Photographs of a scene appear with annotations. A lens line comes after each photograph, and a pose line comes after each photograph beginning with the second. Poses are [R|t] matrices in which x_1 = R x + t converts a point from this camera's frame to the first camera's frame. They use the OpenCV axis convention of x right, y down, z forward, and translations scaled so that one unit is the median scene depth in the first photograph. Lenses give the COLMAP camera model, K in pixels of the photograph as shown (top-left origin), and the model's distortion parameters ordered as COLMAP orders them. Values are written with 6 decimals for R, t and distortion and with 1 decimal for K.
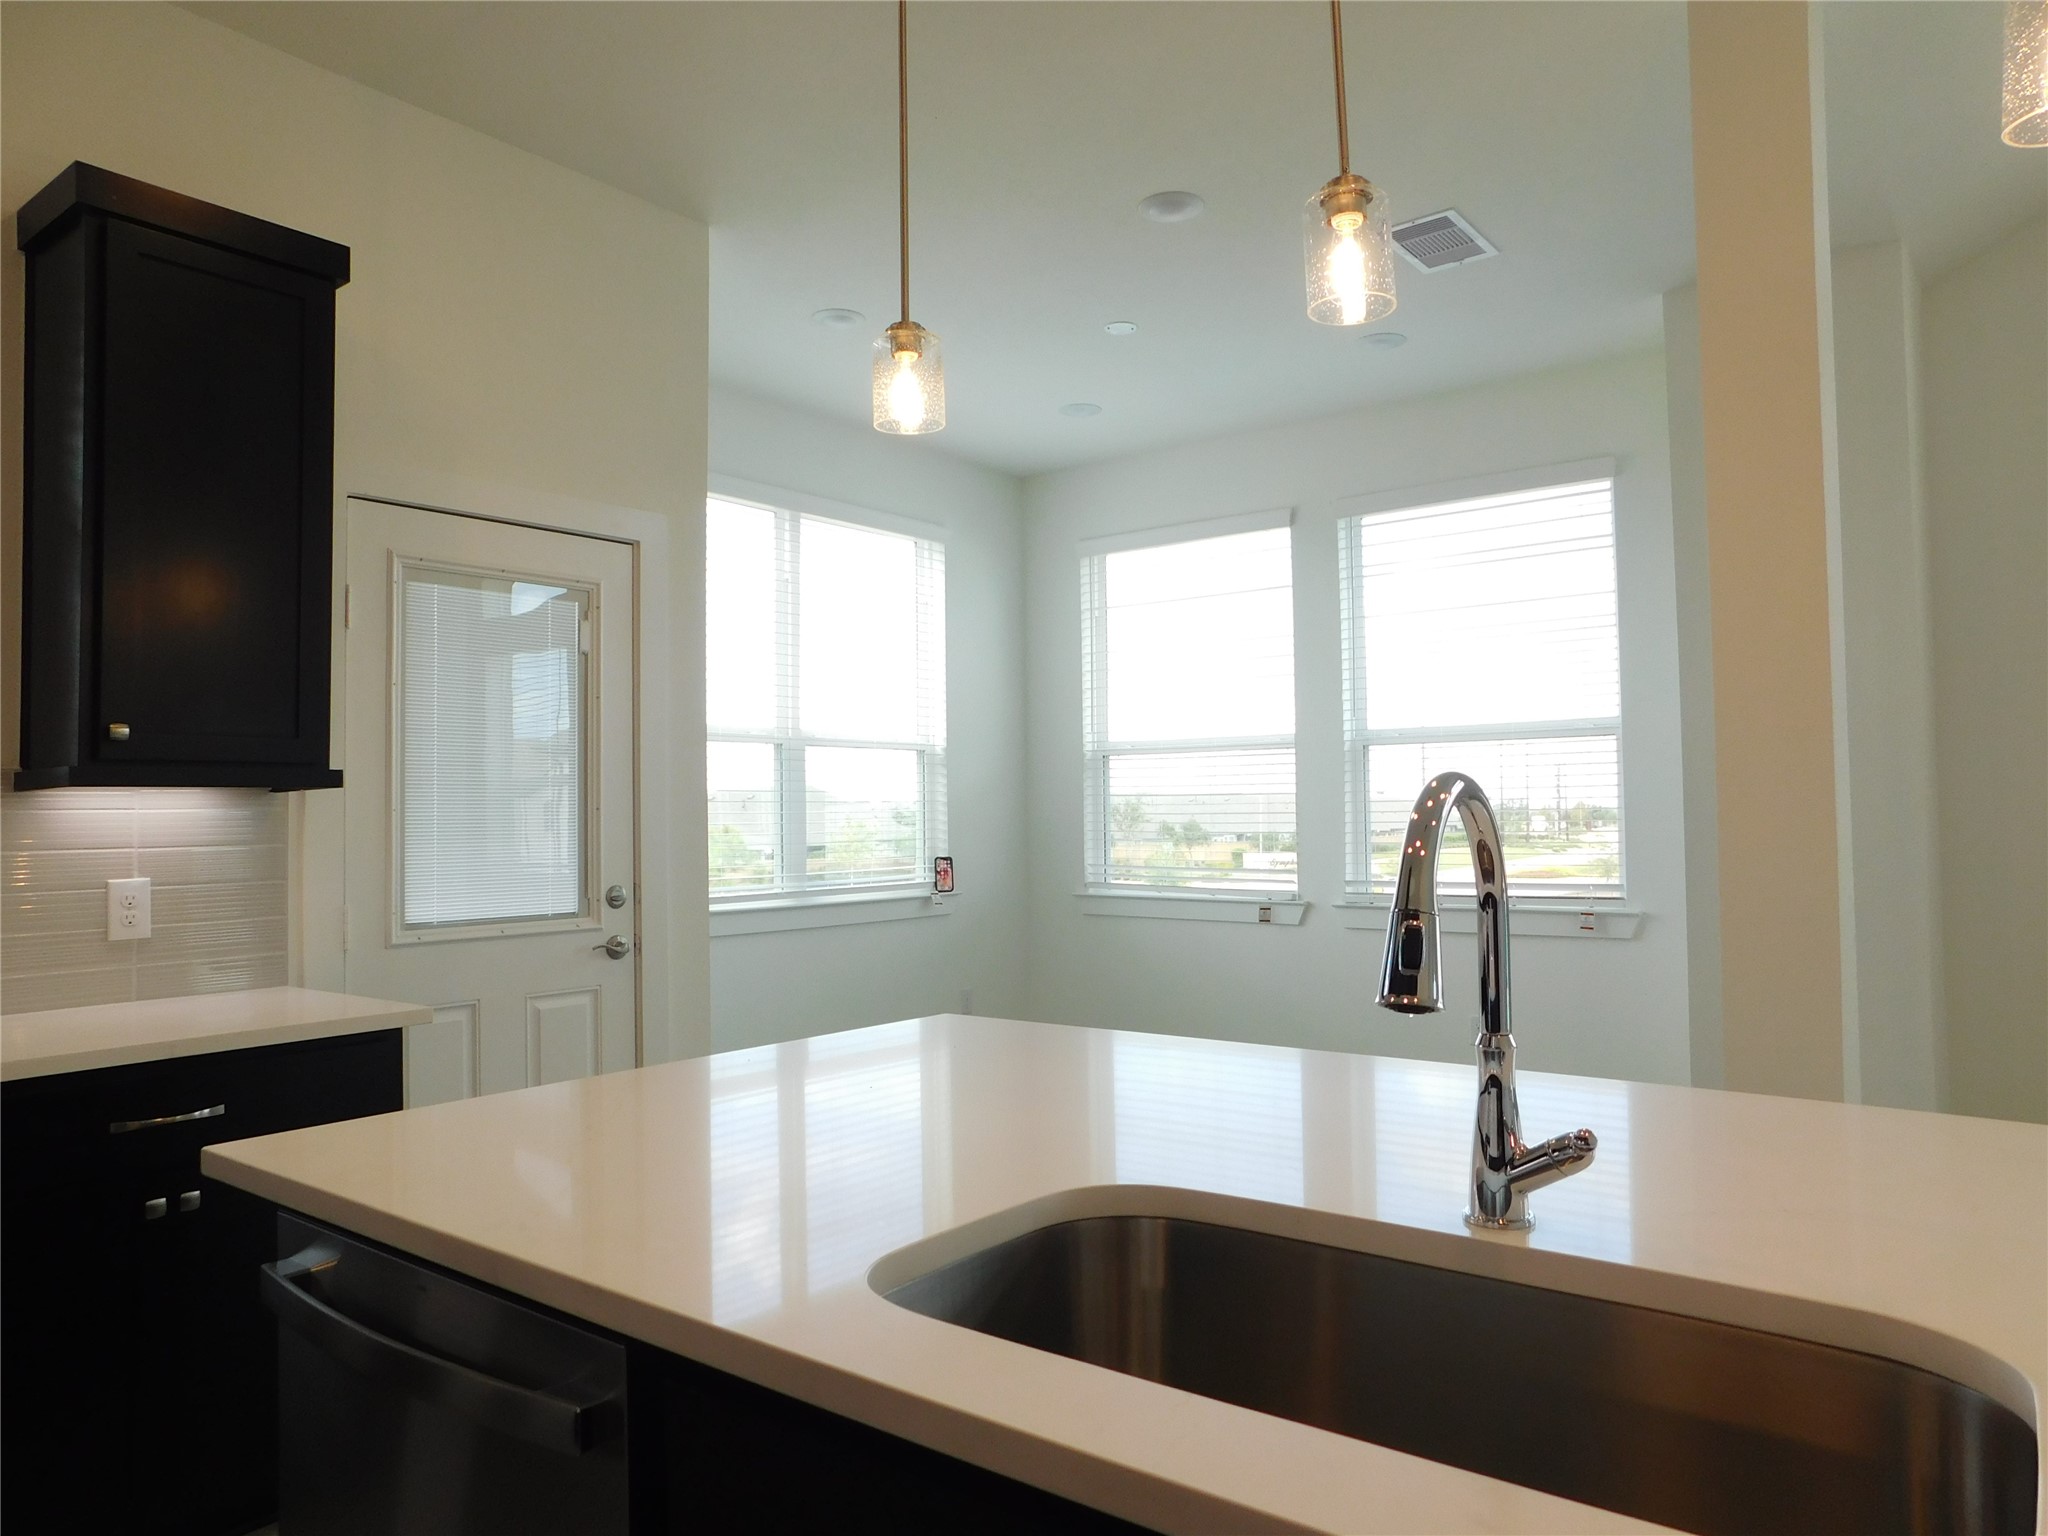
lens RADIAL K [[1368.3, 0, 1023.9], [0, 1368.3, 752.2], [0, 0, 1]] dist [-0.063886, 0.056636]
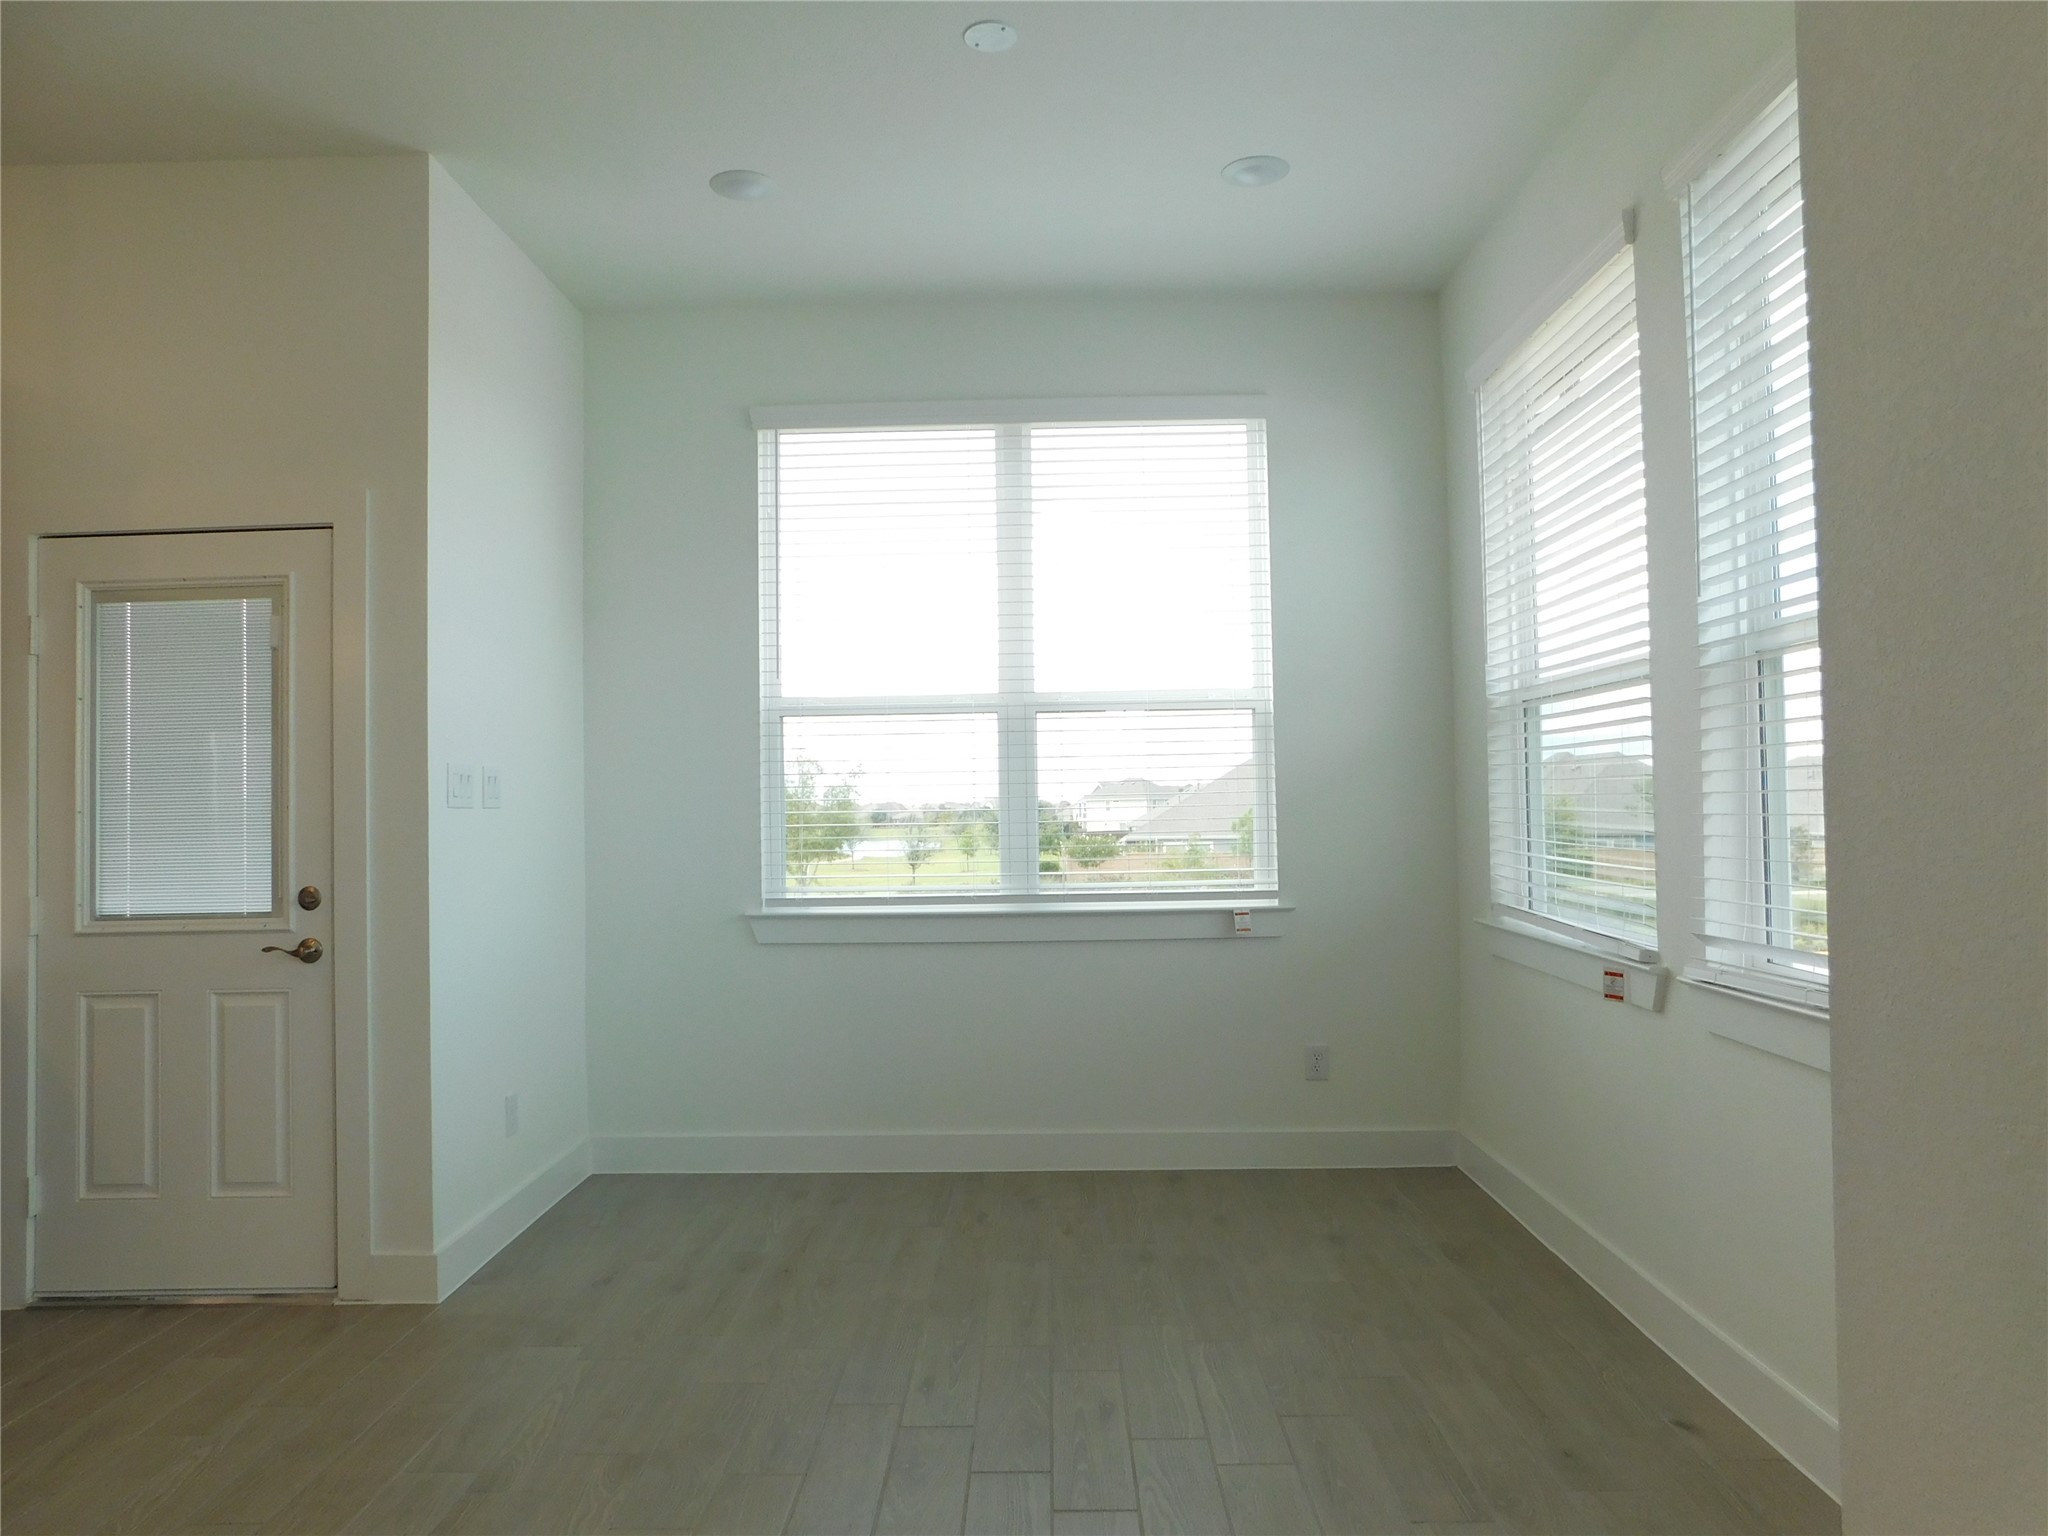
lens RADIAL K [[1368.3, 0, 1023.9], [0, 1368.3, 752.2], [0, 0, 1]] dist [-0.063886, 0.056636]
pose [[0.601507, -0.029475, -0.798323, 0.762652], [0.049617, 0.998768, 0.000510, 0.027639], [0.797325, -0.039917, 0.602229, 0.827673]]
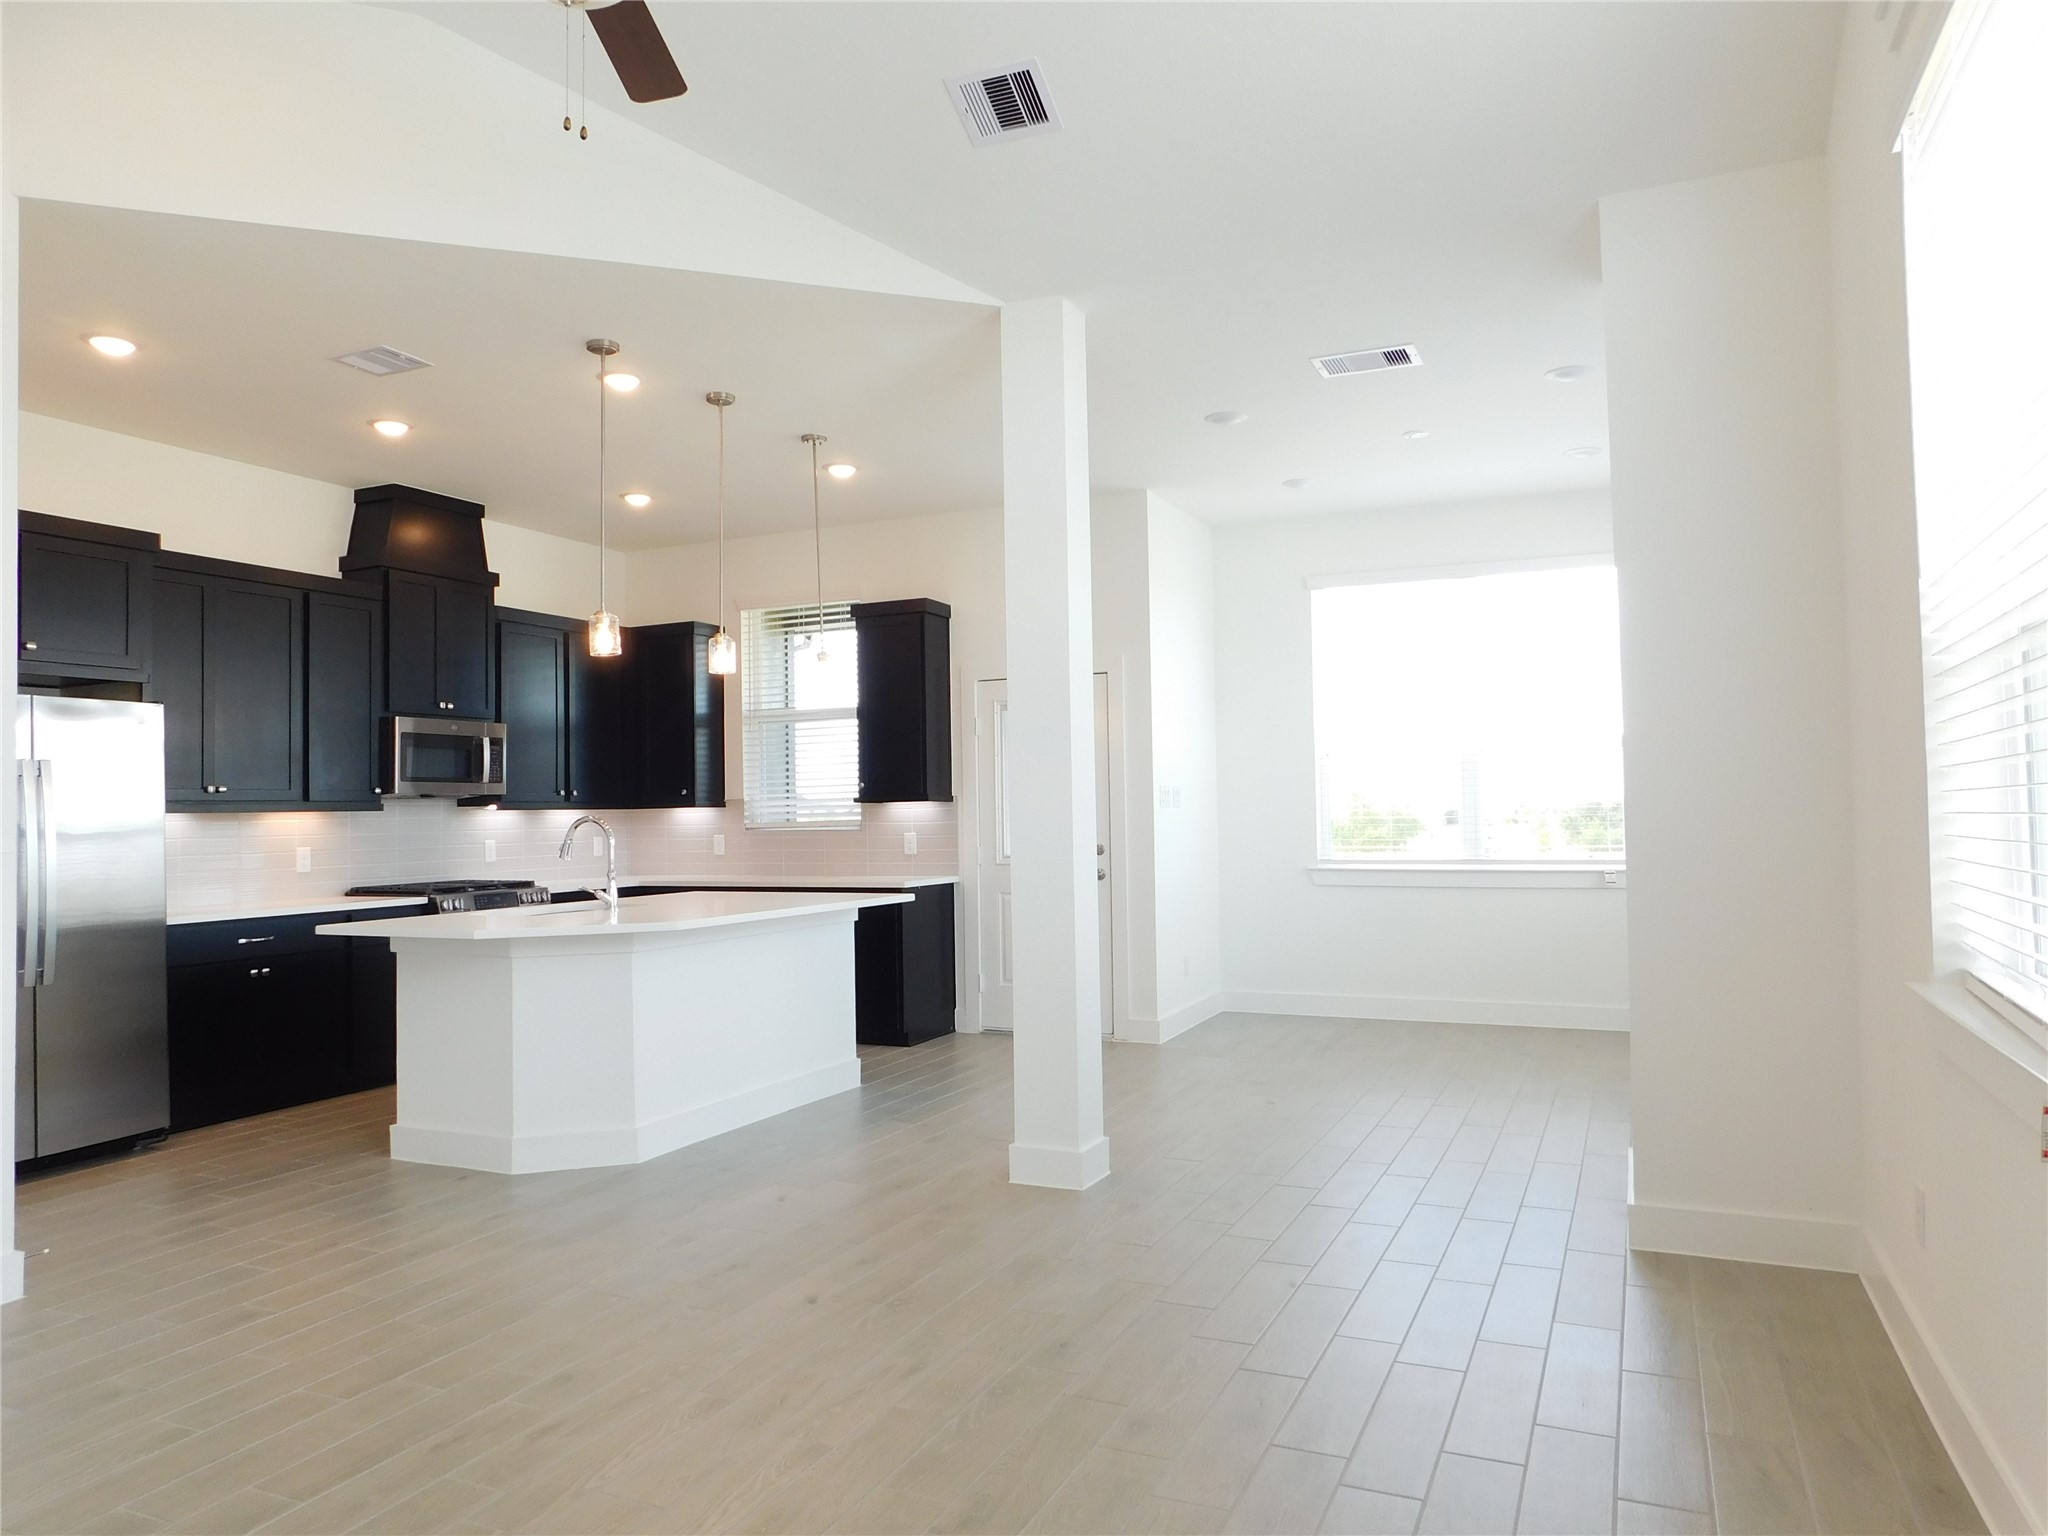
lens RADIAL K [[1365.1, 0, 1032.4], [0, 1365.1, 750.4], [0, 0, 1]] dist [-0.070894, 0.054482]
pose [[0.237600, -0.034743, -0.970741, 1.647367], [0.057220, 0.998125, -0.021718, -0.002800], [0.969676, -0.050386, 0.239143, 0.421087]]
